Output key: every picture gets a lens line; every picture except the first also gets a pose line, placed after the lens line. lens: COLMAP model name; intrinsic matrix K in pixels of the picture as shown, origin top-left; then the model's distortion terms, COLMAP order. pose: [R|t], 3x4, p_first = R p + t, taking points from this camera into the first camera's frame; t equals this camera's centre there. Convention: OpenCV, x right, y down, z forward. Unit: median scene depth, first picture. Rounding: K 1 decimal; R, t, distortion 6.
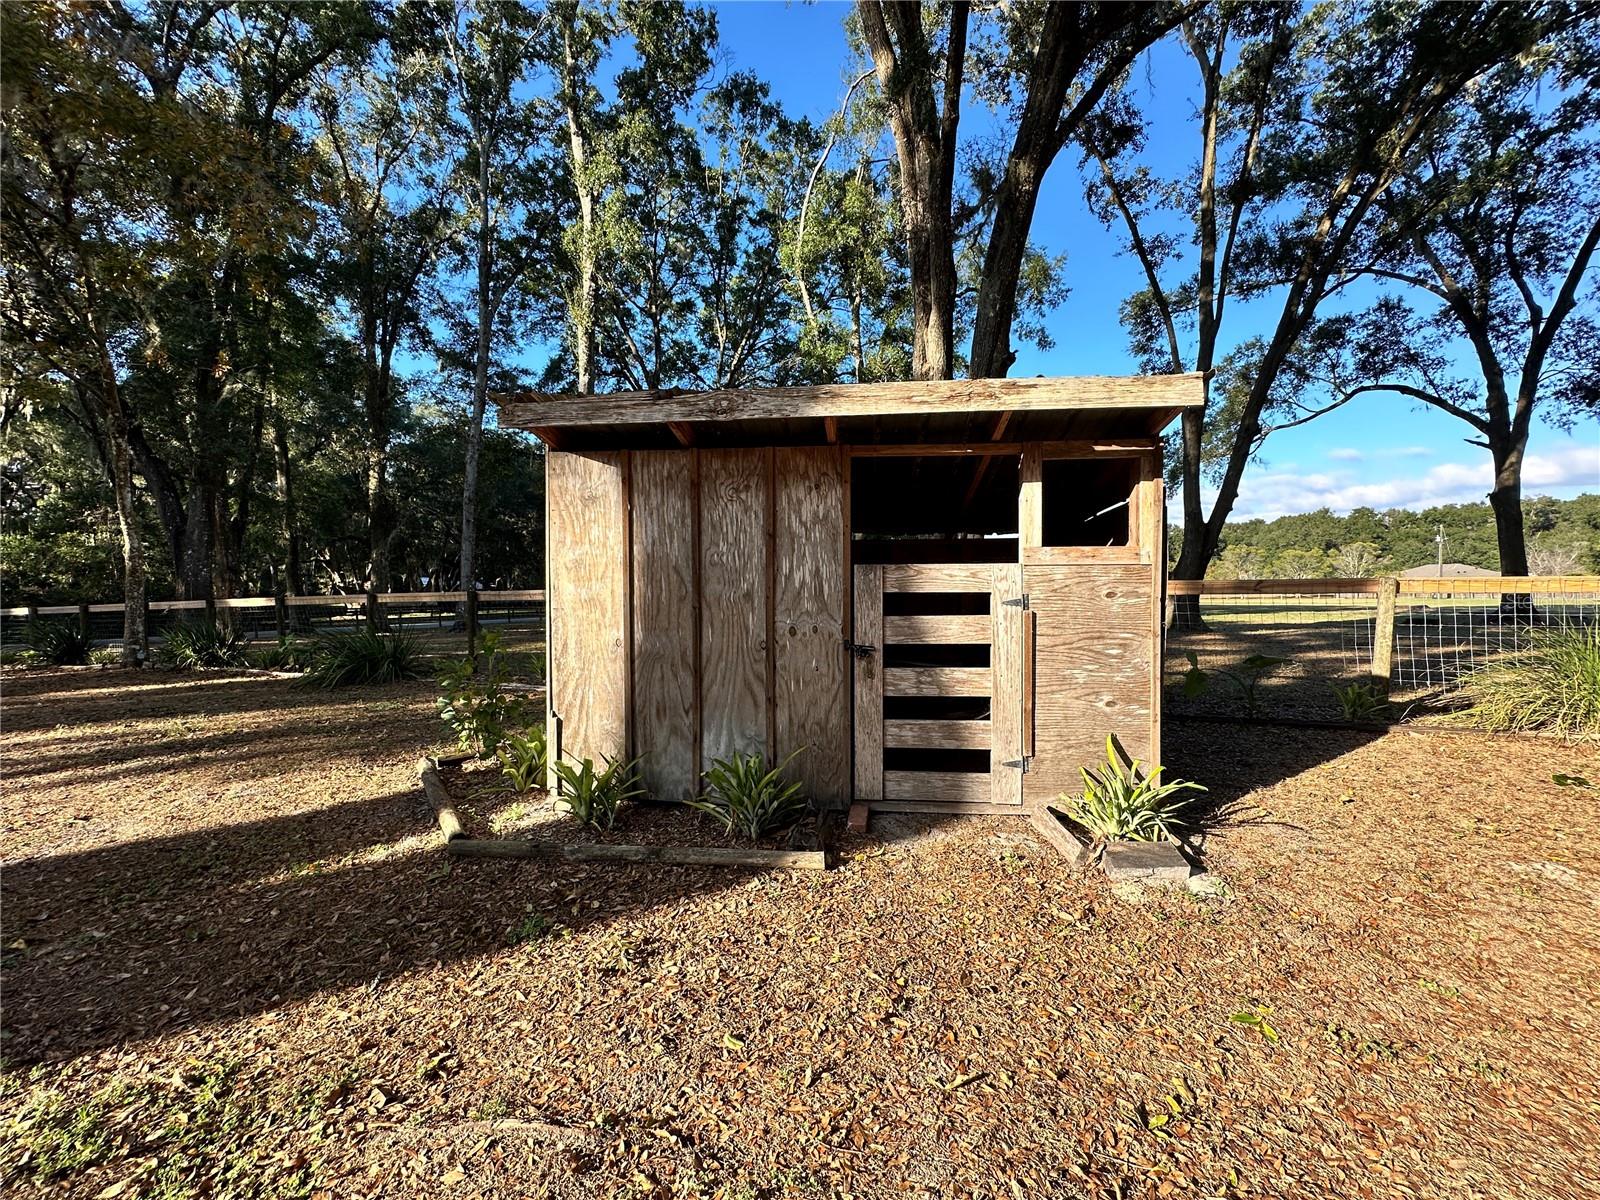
lens RADIAL K [[642.2, 0, 800.0], [0, 642.2, 581.9], [0, 0, 1]] dist [0.000797, -0.000045]
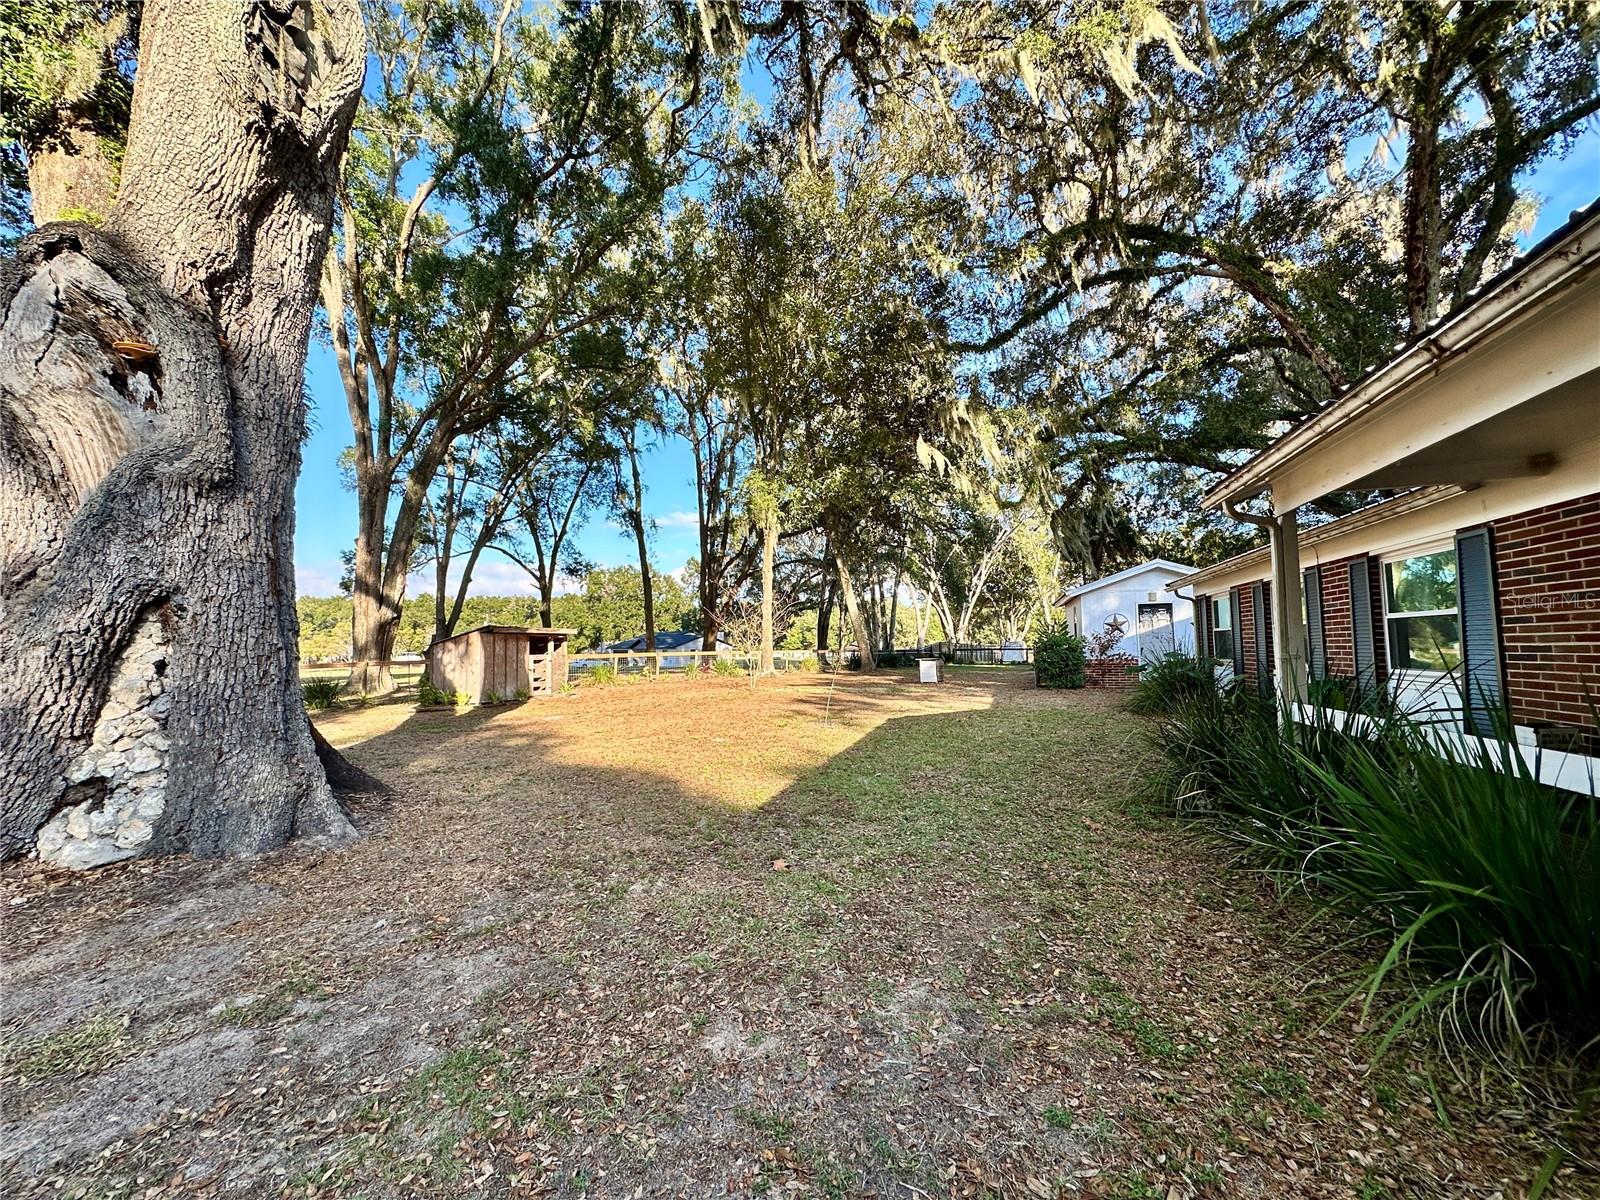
lens RADIAL K [[632.6, 0, 800.0], [0, 632.6, 600.0], [0, 0, 1]] dist [0.002060, -0.000115]
pose [[0.291259, 0.060036, 0.954758, -0.710714], [0.021172, 0.997380, -0.069175, -0.011486], [-0.956410, 0.040362, 0.289225, -0.453221]]
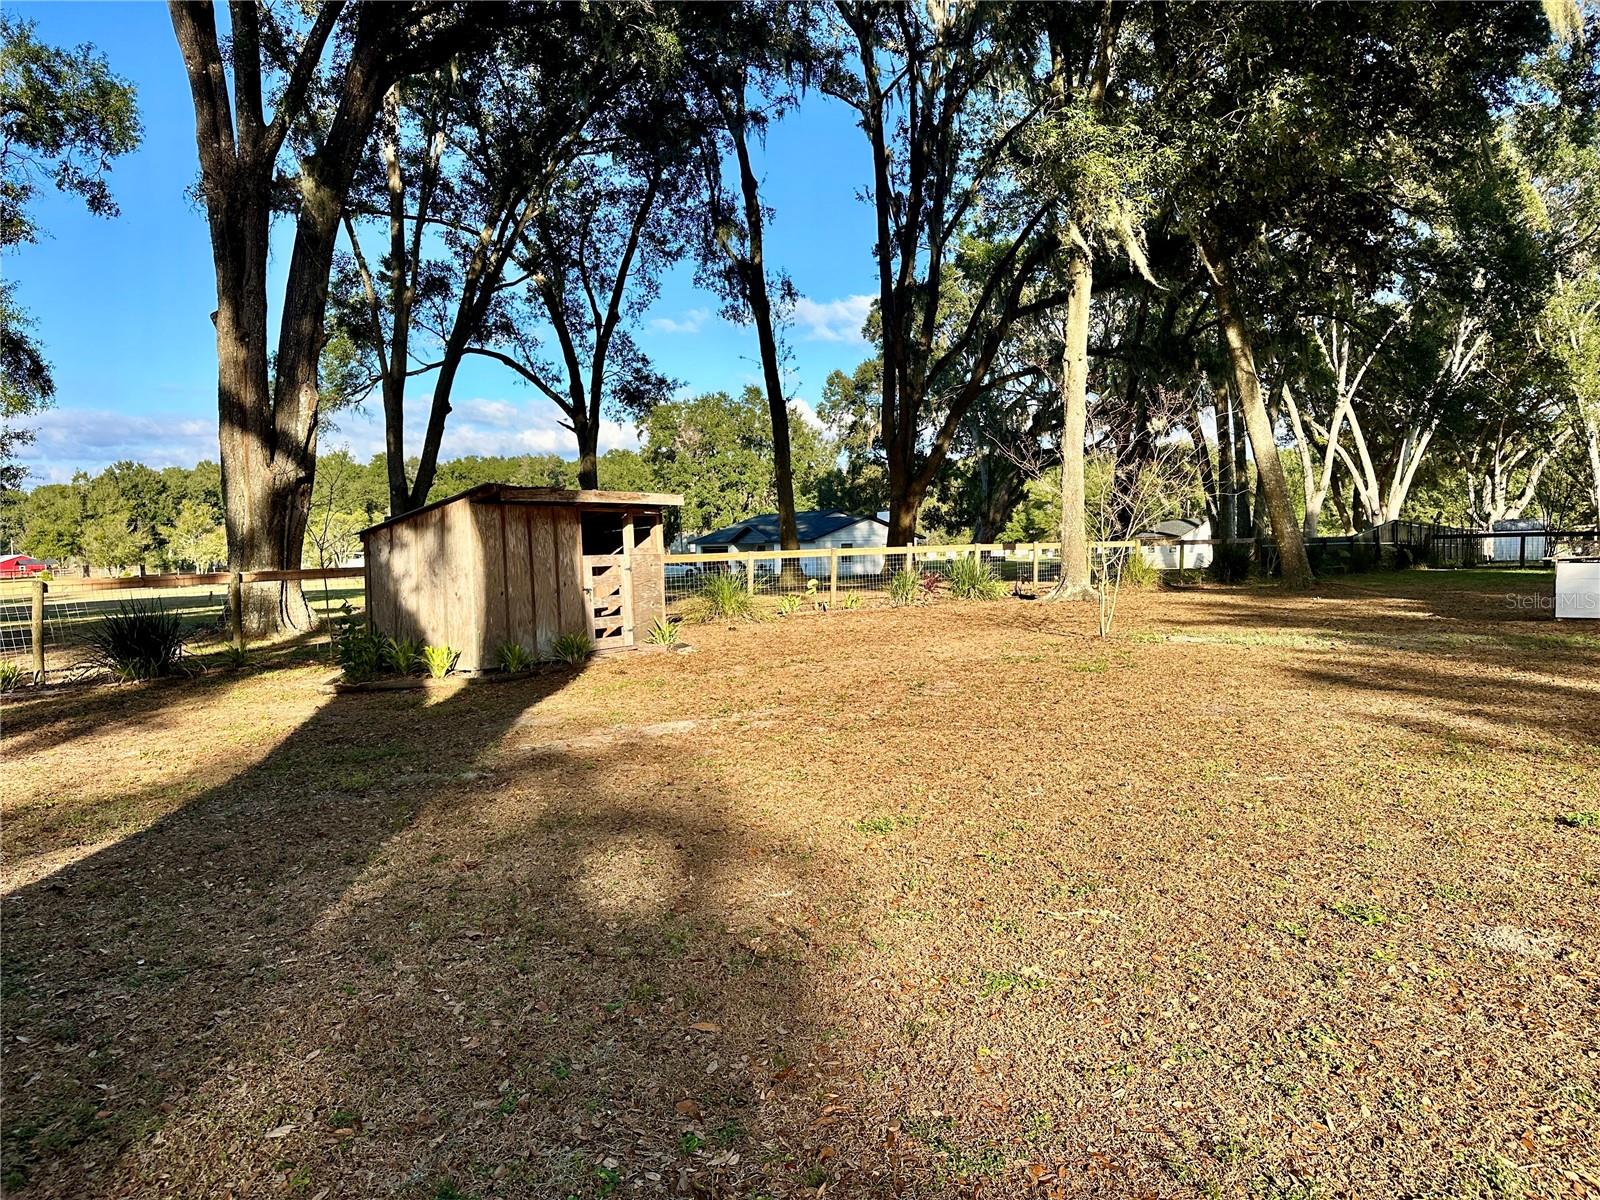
lens RADIAL K [[1113.0, 0, 800.0], [0, 1113.0, 600.0], [0, 0, 1]] dist [0.145999, -0.195725]
pose [[0.464308, -0.062326, 0.883478, -0.514297], [0.031732, 0.998051, 0.053732, -0.009121], [-0.885105, 0.003086, 0.465381, -0.267772]]
